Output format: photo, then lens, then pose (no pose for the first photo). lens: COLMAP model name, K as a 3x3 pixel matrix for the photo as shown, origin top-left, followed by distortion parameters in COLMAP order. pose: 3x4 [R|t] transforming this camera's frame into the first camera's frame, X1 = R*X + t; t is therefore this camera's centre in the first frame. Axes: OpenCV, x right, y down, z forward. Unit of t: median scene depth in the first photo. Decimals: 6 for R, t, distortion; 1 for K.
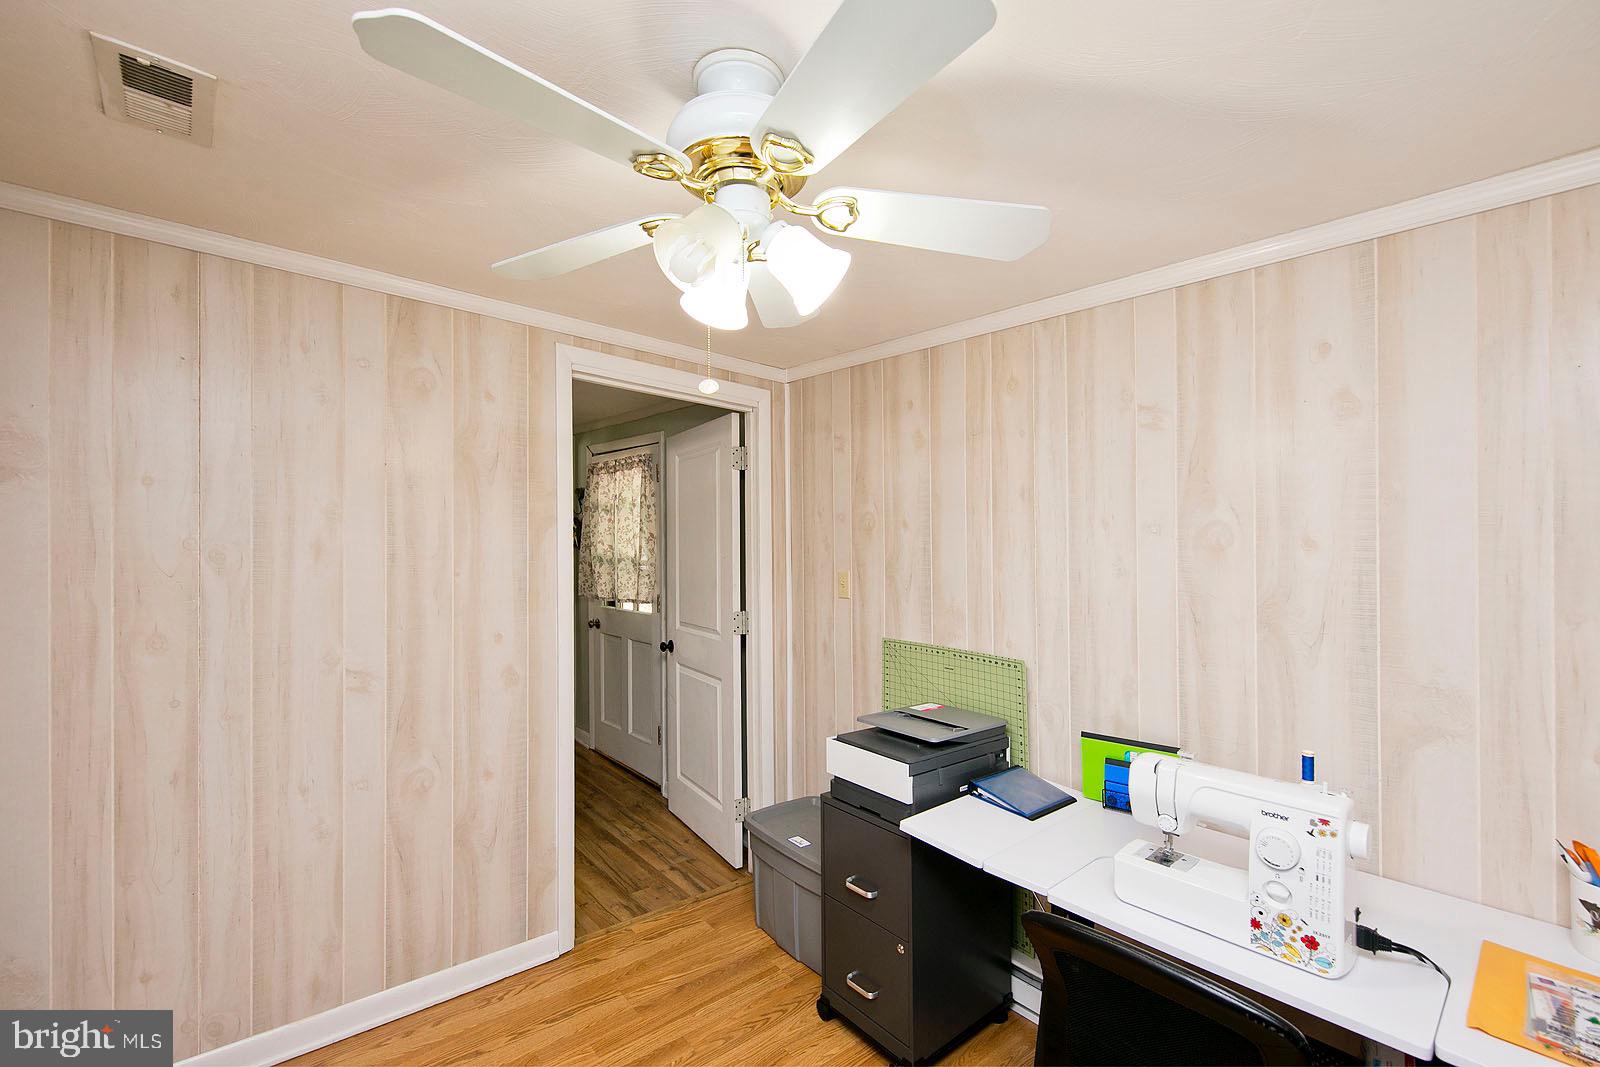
lens RADIAL K [[675.1, 0, 802.2], [0, 675.1, 576.2], [0, 0, 1]] dist [0.000795, -0.000757]
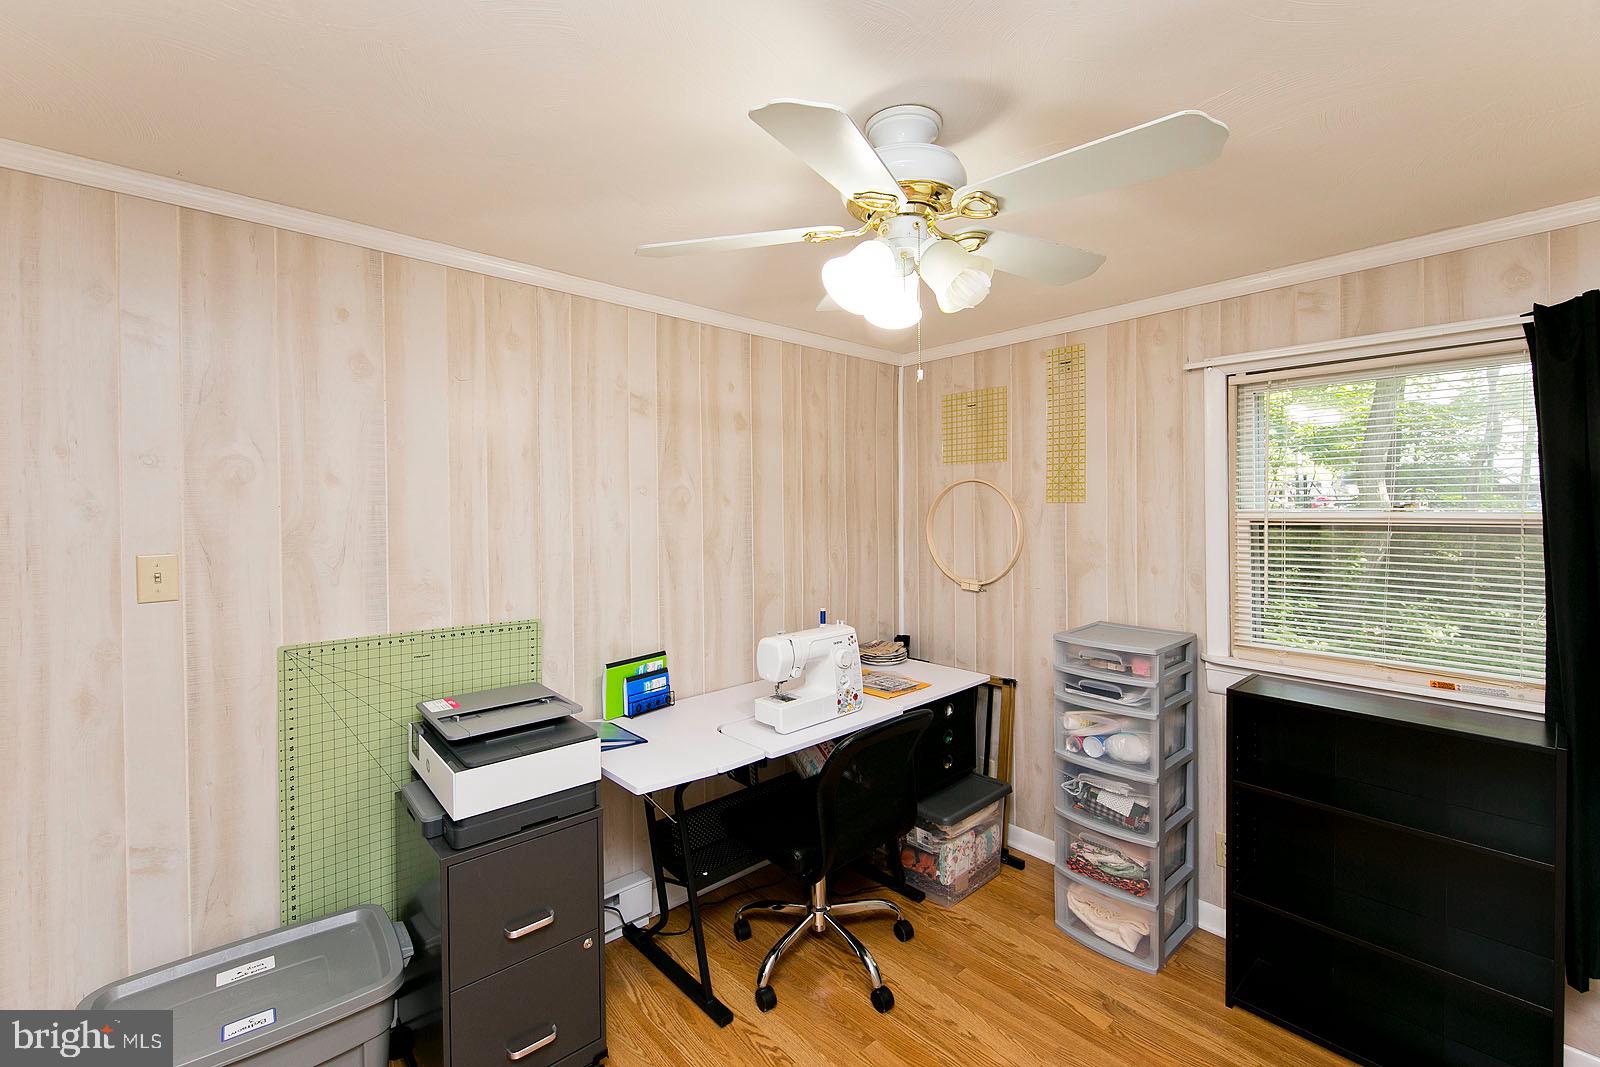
lens RADIAL K [[675.1, 0, 802.0], [0, 675.1, 511.6], [0, 0, 1]] dist [0.000795, -0.000757]
pose [[-0.013078, -0.032252, 0.999394, -0.713992], [0.045332, 0.998433, 0.032814, -0.052405], [-0.998886, 0.045734, -0.011596, 0.643856]]
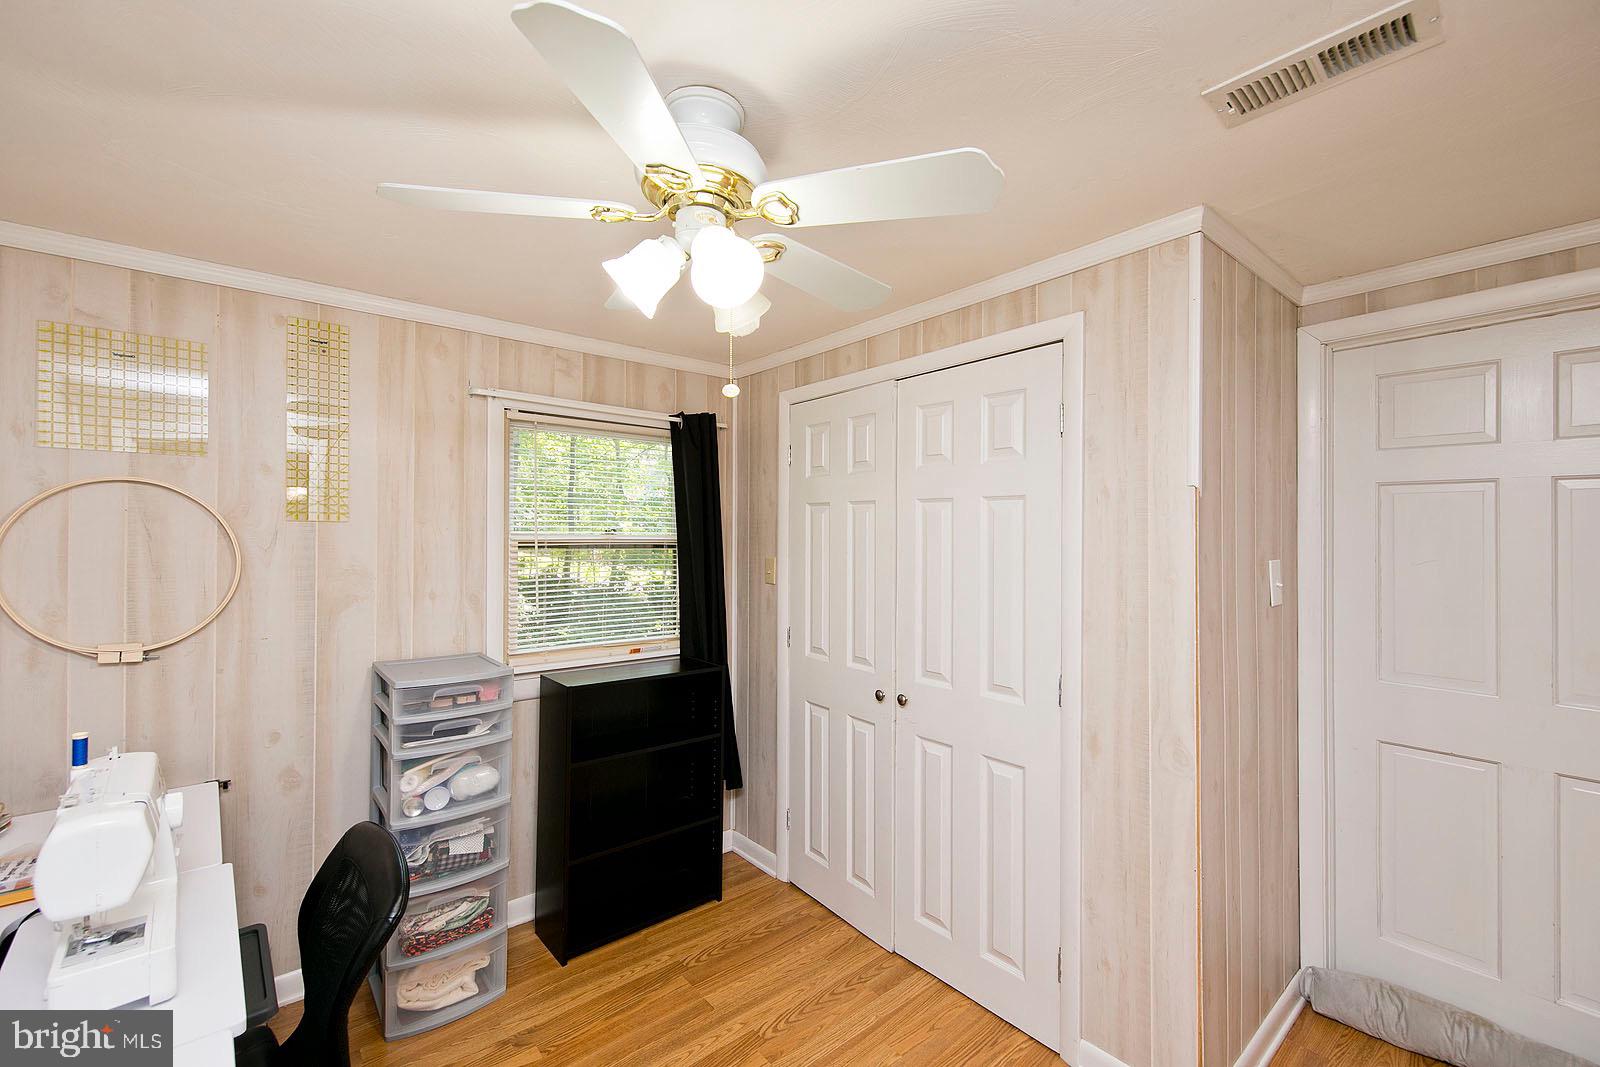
lens RADIAL K [[675.1, 0, 799.5], [0, 675.1, 535.4], [0, 0, 1]] dist [0.000795, -0.000757]
pose [[-0.999440, -0.033296, 0.003321, -0.131951], [-0.033138, 0.998658, 0.039812, -0.046459], [-0.004642, 0.039679, -0.999202, 1.143114]]
